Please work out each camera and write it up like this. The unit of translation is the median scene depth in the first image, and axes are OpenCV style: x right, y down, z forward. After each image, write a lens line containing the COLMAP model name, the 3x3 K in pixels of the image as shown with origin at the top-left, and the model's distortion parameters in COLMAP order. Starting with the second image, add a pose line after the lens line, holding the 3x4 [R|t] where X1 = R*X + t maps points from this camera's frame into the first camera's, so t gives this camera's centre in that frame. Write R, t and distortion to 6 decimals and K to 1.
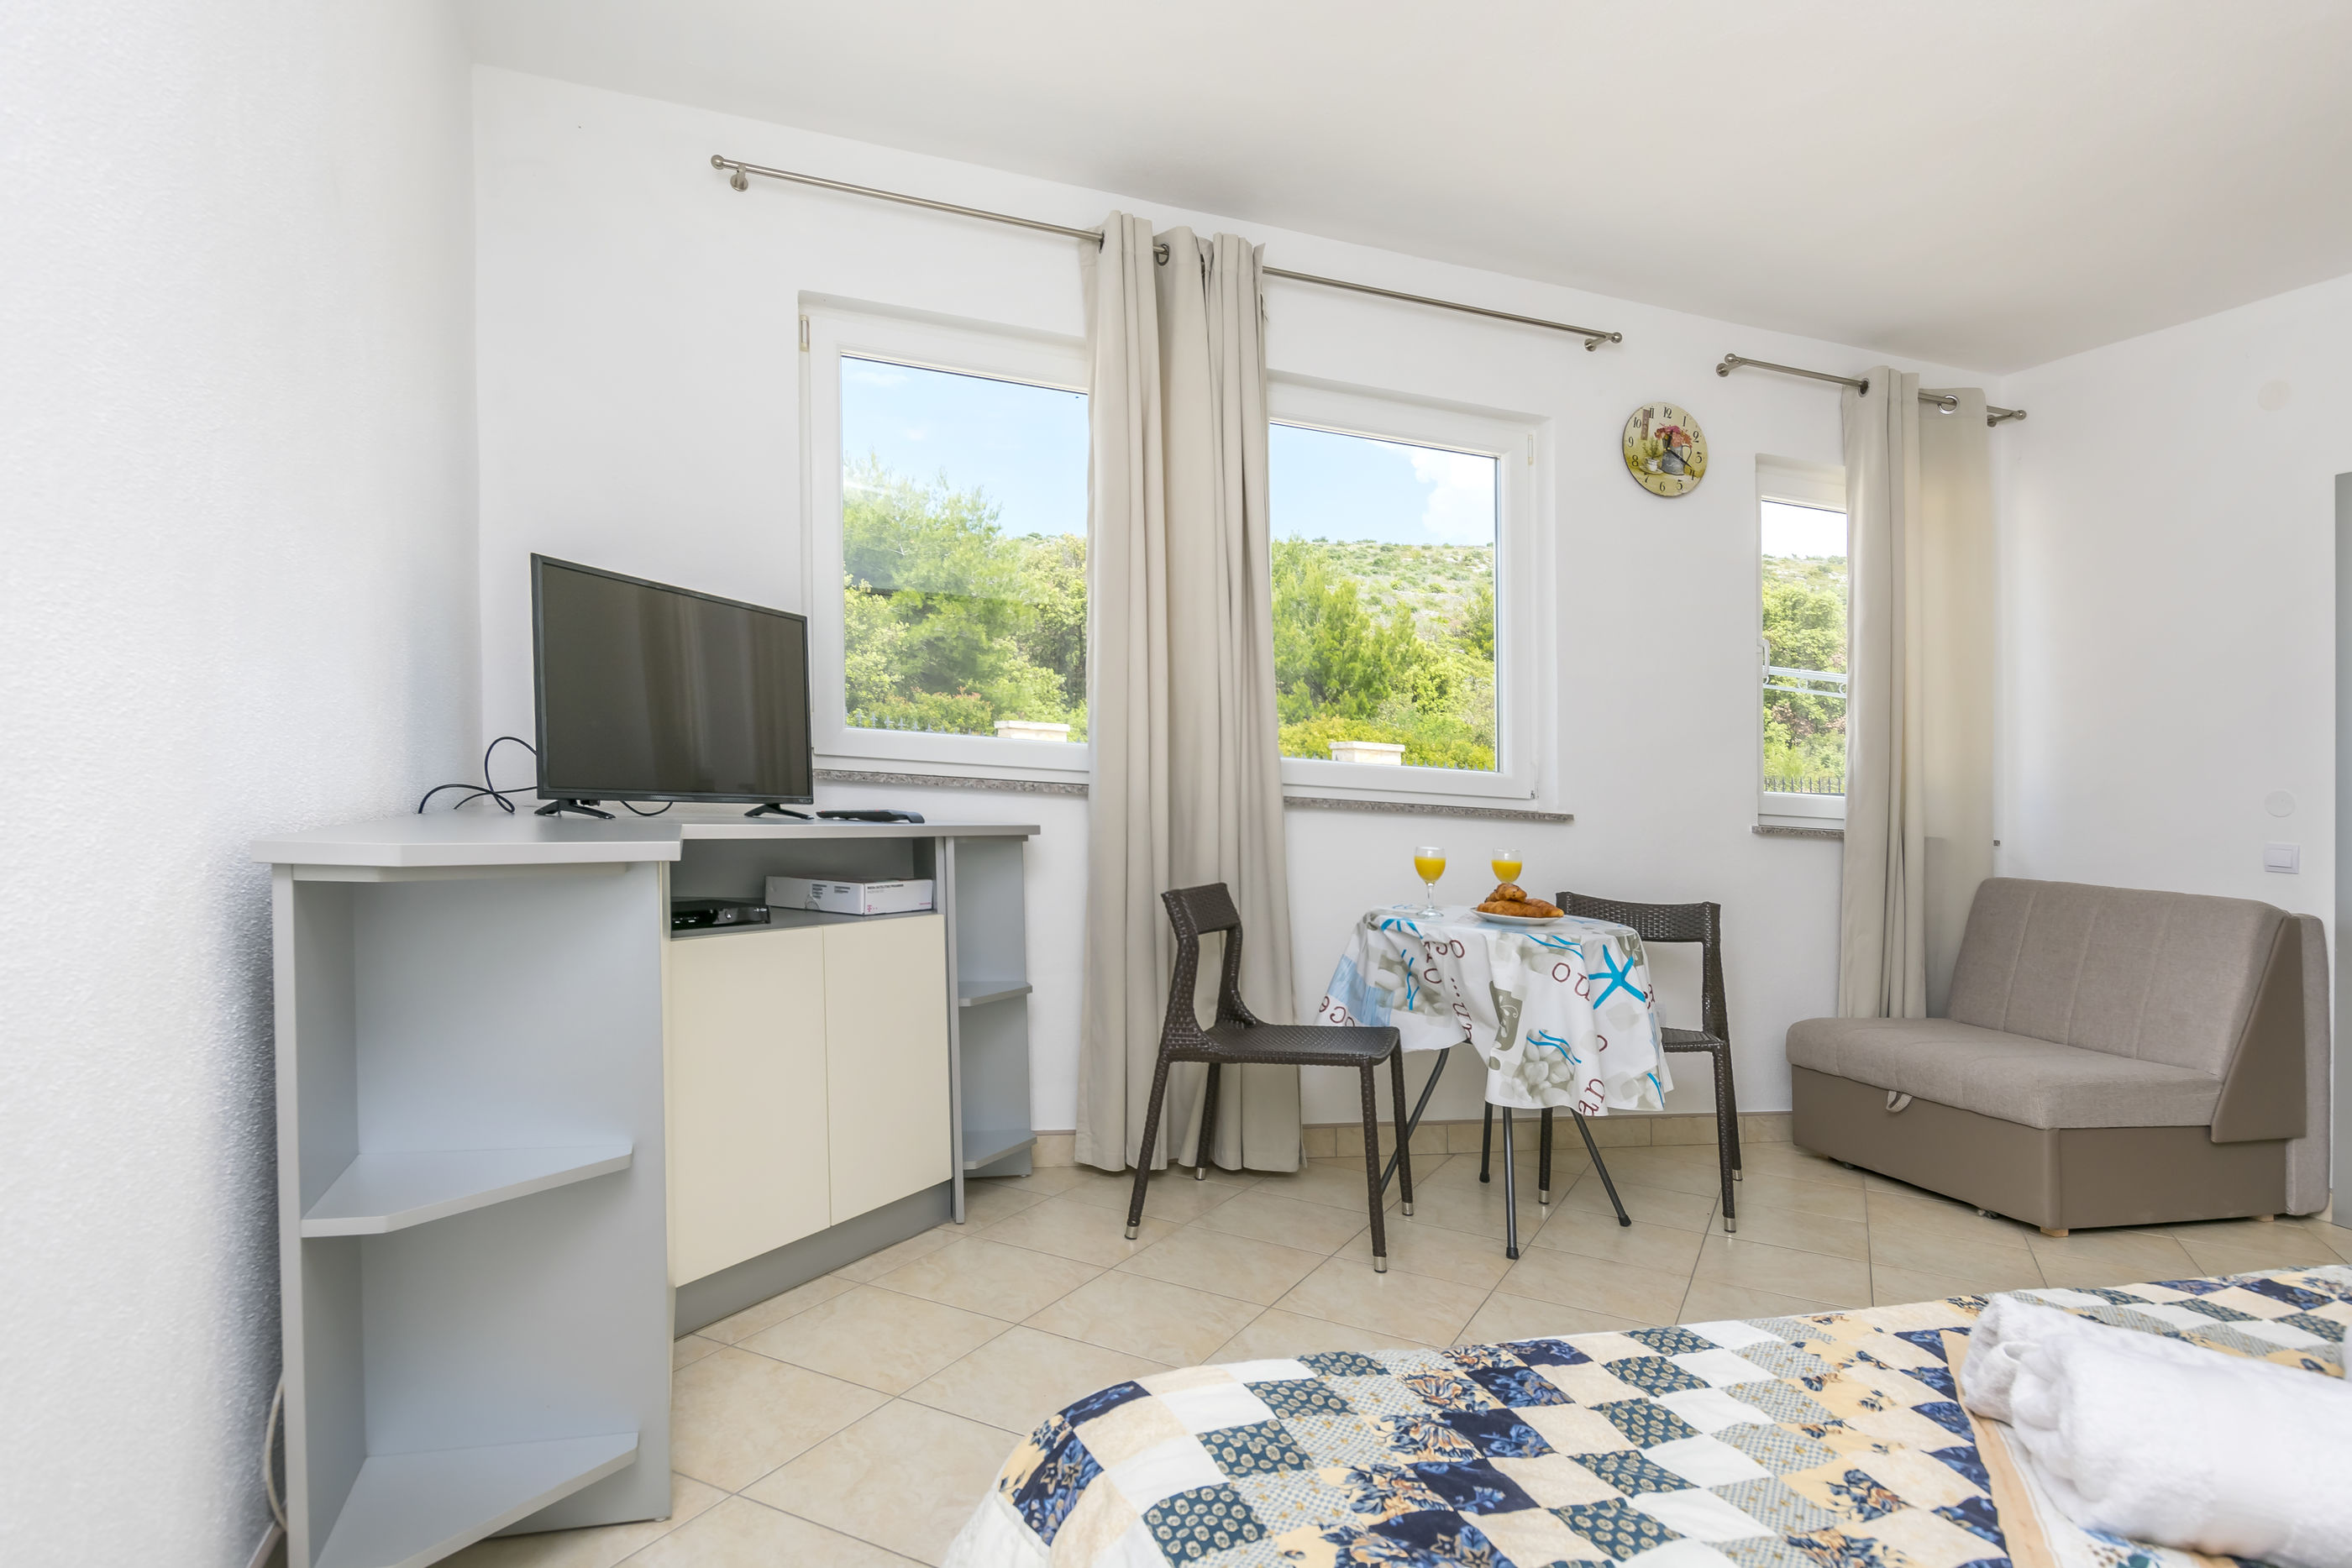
lens RADIAL K [[1298.1, 0, 1120.1], [0, 1298.1, 742.4], [0, 0, 1]] dist [-0.007729, -0.000208]
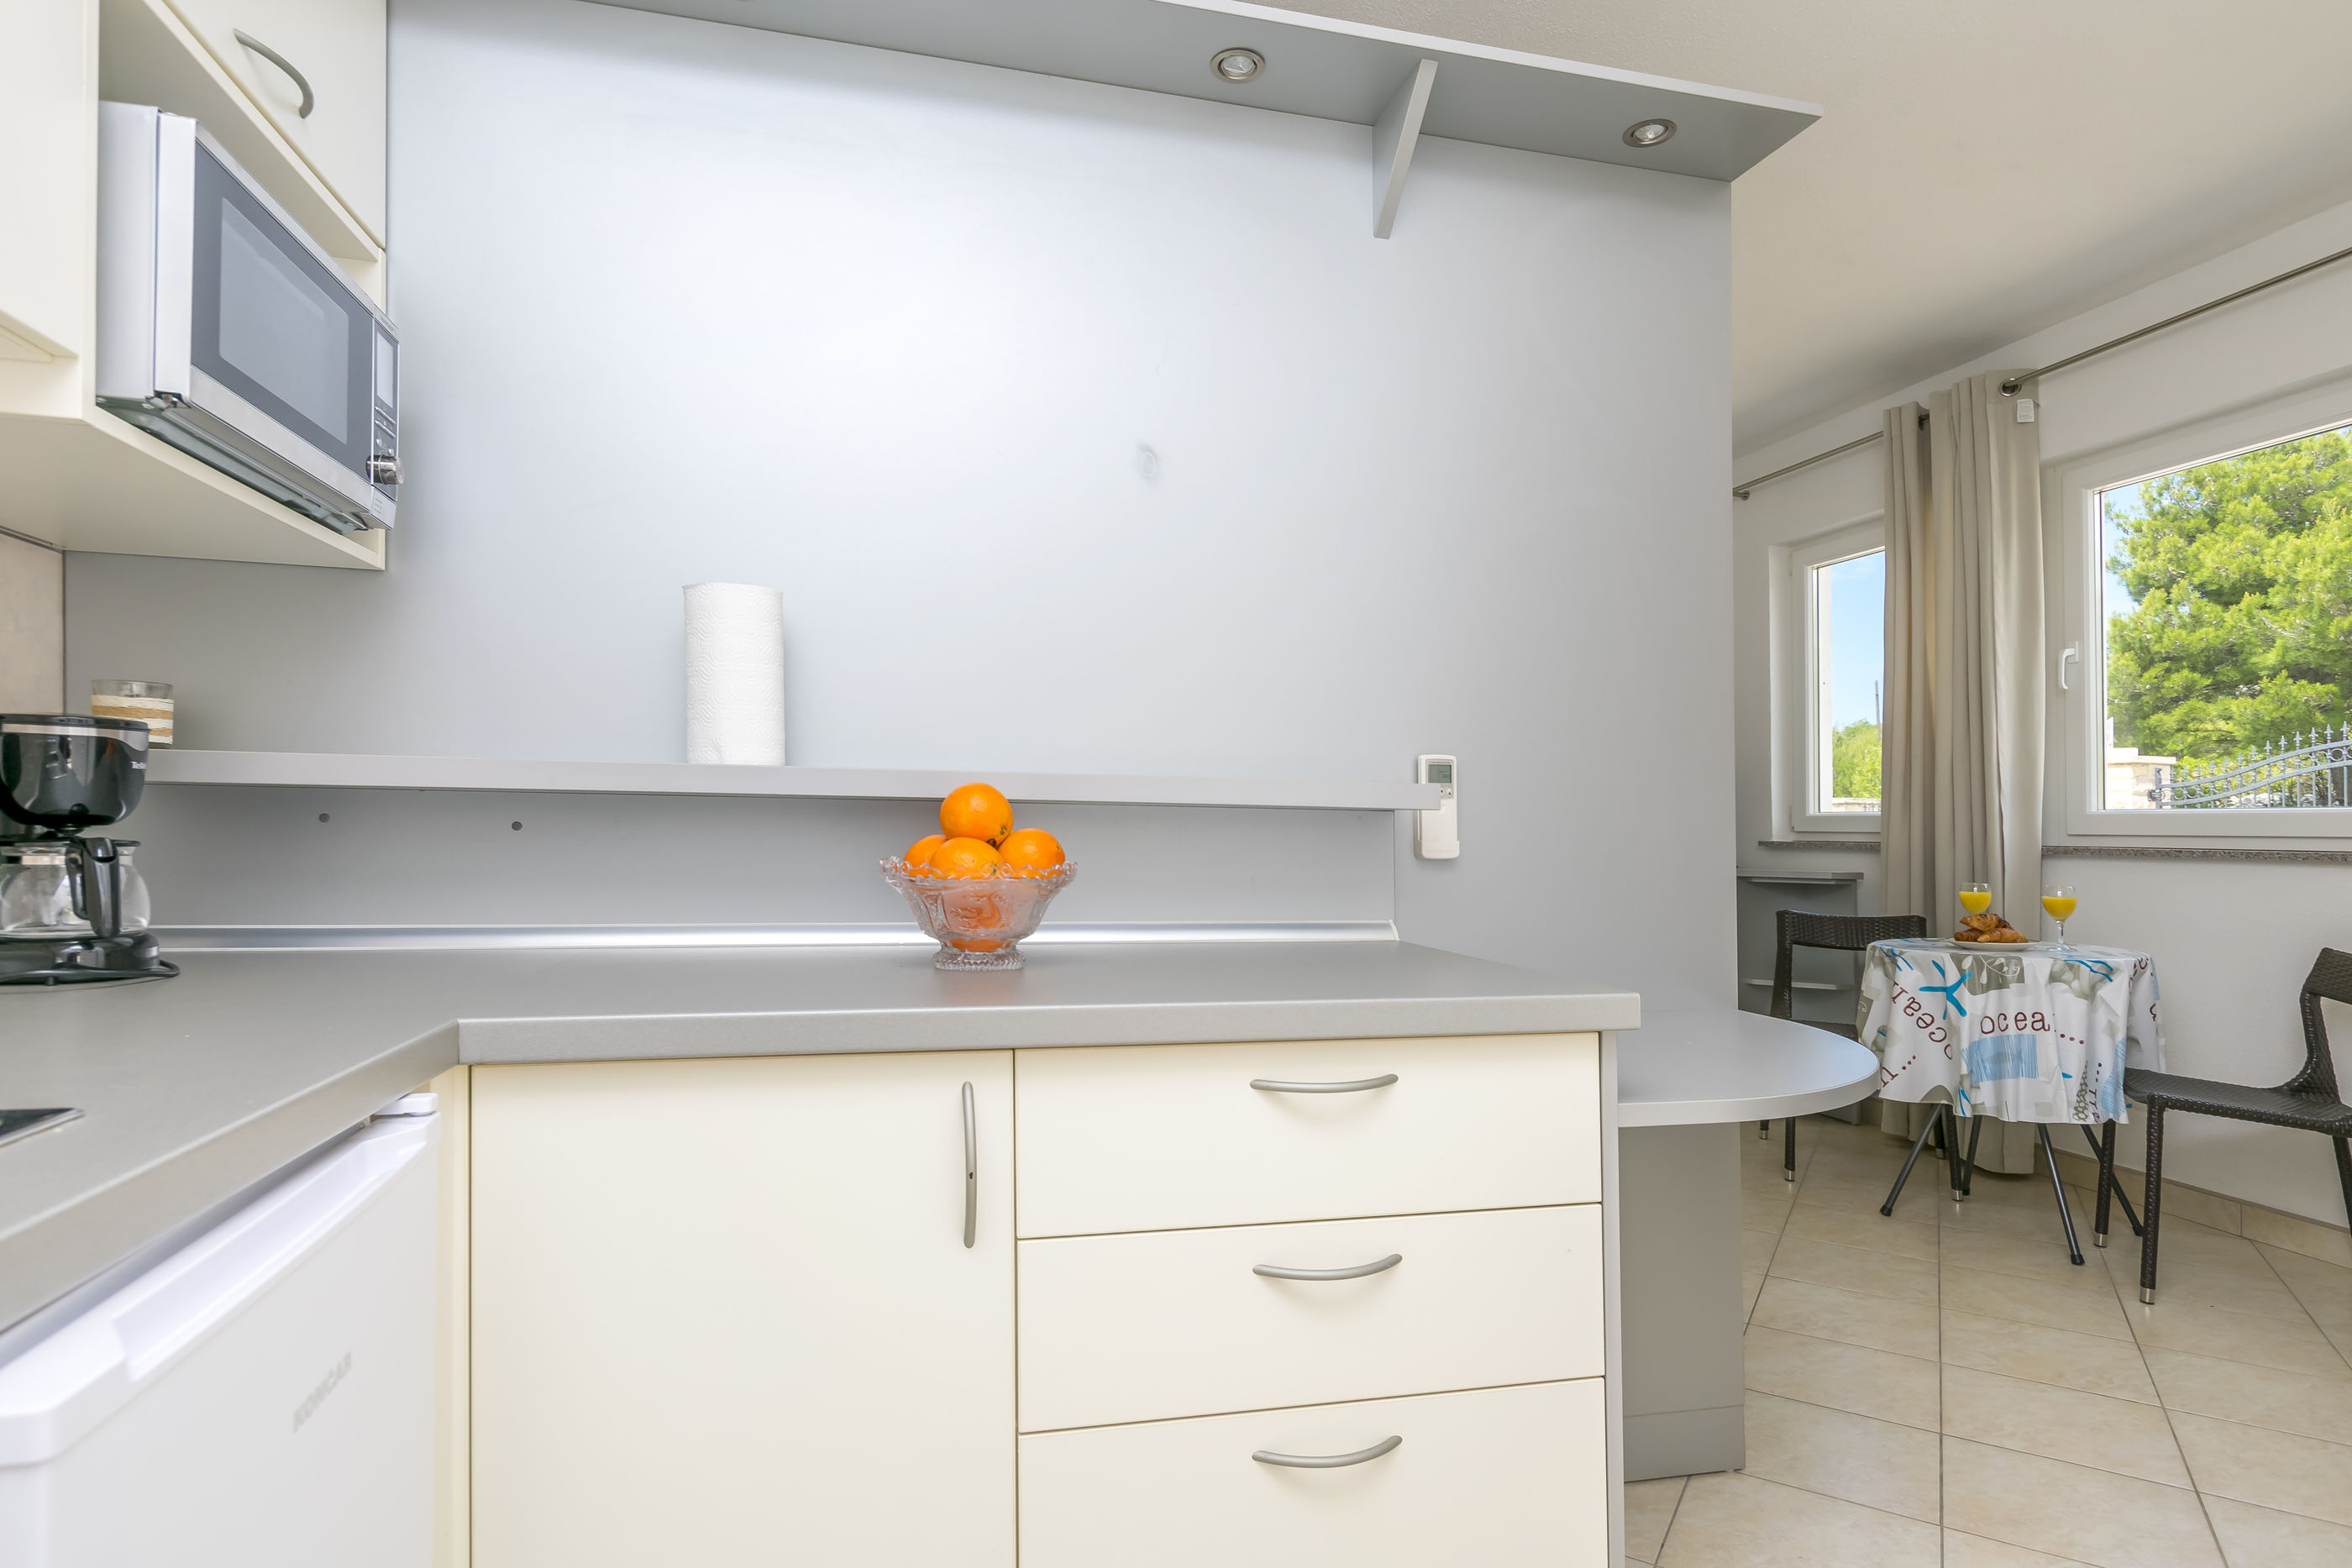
lens RADIAL K [[1264.4, 0, 1171.1], [0, 1264.4, 851.4], [0, 0, 1]] dist [0.007234, -0.005662]
pose [[-0.097641, -0.039051, -0.994455, 1.128973], [0.016149, 0.999036, -0.040816, 0.069335], [0.995091, -0.020045, -0.096916, 0.329354]]
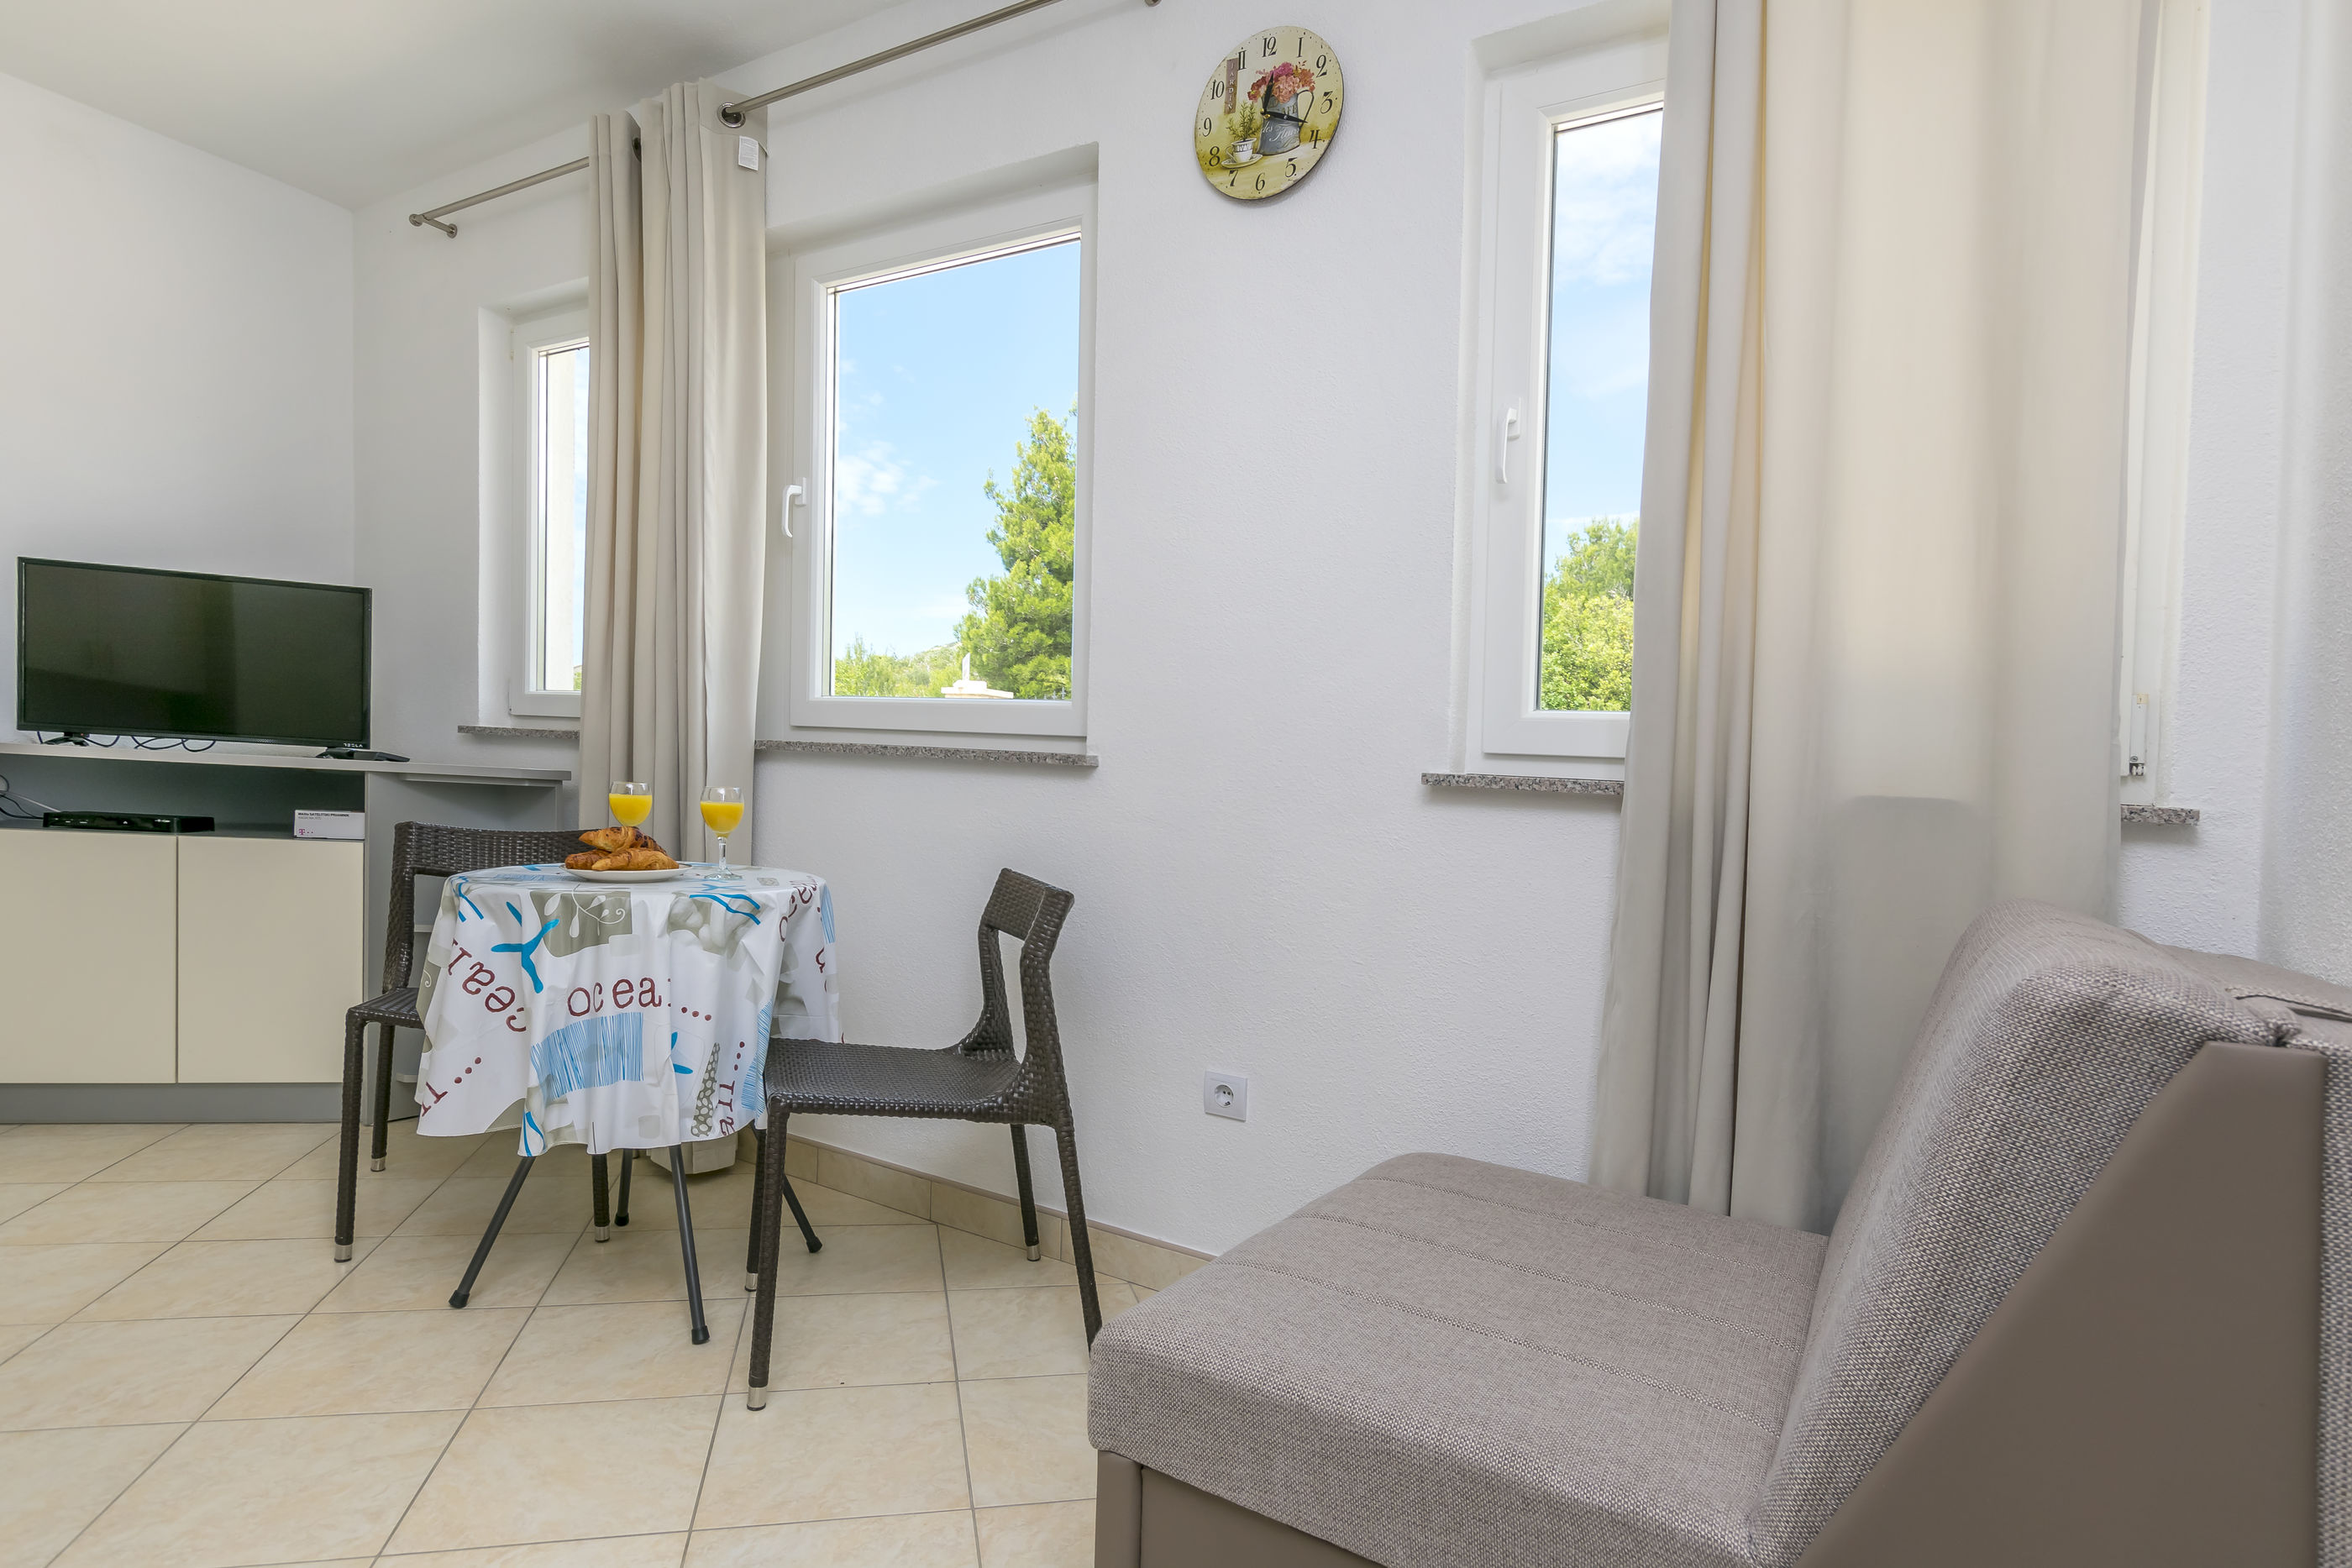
lens RADIAL K [[1264.4, 0, 1204.4], [0, 1264.4, 820.8], [0, 0, 1]] dist [0.007234, -0.005662]
pose [[0.649543, 0.004556, -0.760311, 0.831662], [0.006346, 0.999915, 0.011413, 0.077755], [0.760298, -0.012238, 0.649459, 0.618323]]
